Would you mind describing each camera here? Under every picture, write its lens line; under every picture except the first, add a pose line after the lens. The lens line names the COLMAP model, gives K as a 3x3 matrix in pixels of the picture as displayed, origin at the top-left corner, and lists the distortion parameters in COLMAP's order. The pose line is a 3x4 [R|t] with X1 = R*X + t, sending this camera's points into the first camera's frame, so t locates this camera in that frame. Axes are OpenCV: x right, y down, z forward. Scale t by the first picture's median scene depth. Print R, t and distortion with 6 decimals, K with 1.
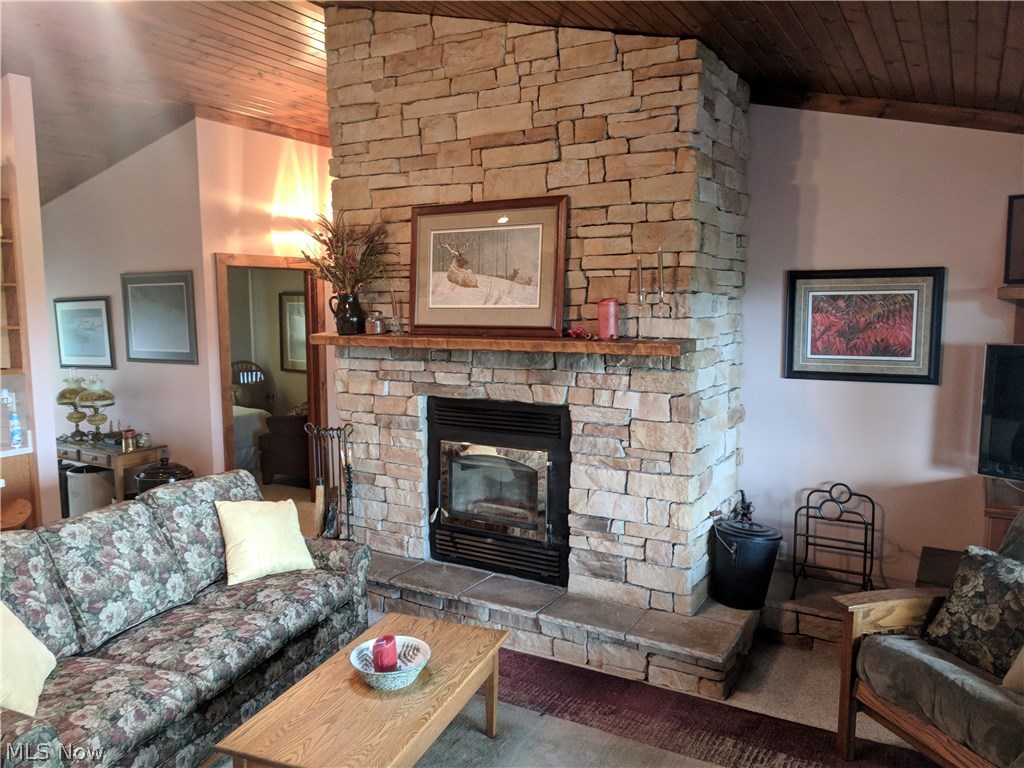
lens RADIAL K [[765.8, 0, 512.0], [0, 765.8, 384.0], [0, 0, 1]] dist [0.006050, 0.007317]
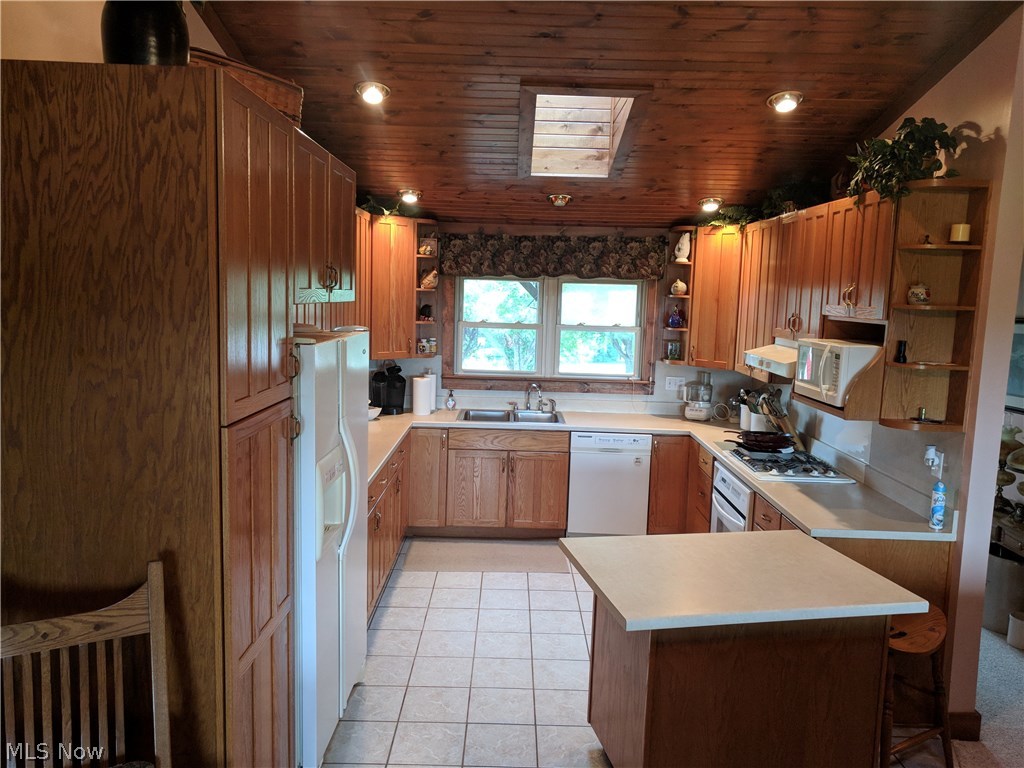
lens RADIAL K [[765.8, 0, 512.0], [0, 765.8, 384.0], [0, 0, 1]] dist [0.006050, 0.007317]
pose [[0.509043, 0.127610, -0.851229, -0.359378], [-0.123730, 0.989527, 0.074351, -0.086321], [0.851802, 0.067474, 0.519501, 0.391489]]
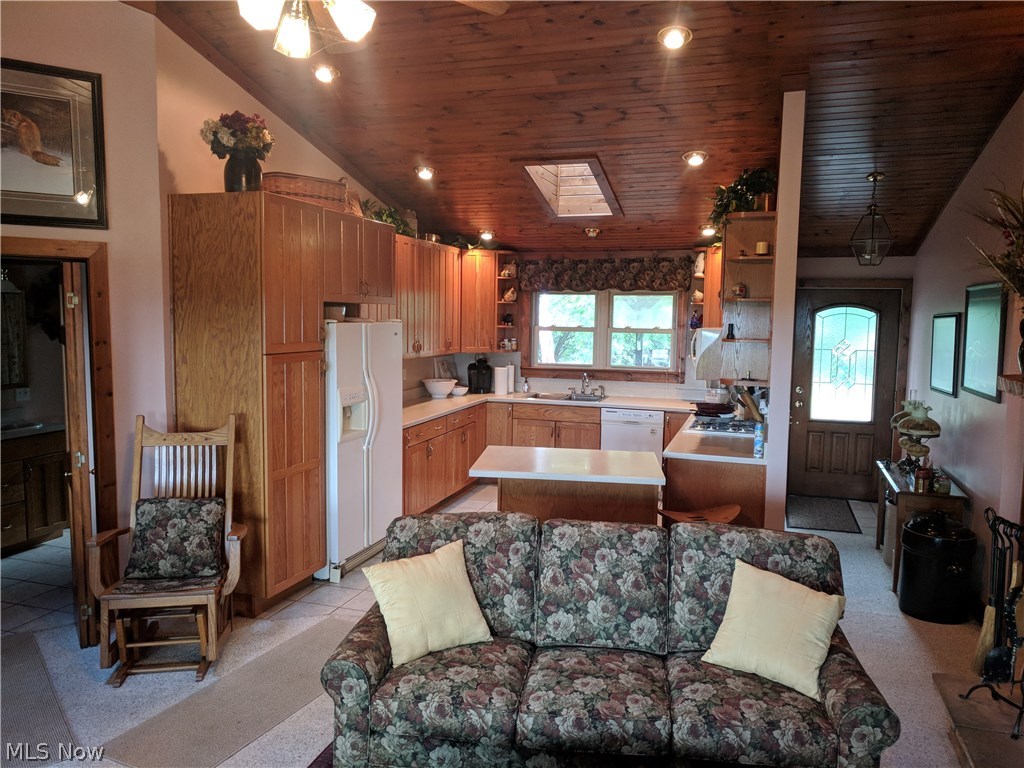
lens RADIAL K [[765.8, 0, 512.0], [0, 765.8, 384.0], [0, 0, 1]] dist [0.006050, 0.007317]
pose [[0.215263, 0.102622, -0.971149, 0.400877], [-0.119196, 0.989789, 0.078171, -0.081800], [0.969254, 0.098930, 0.225297, 0.644554]]
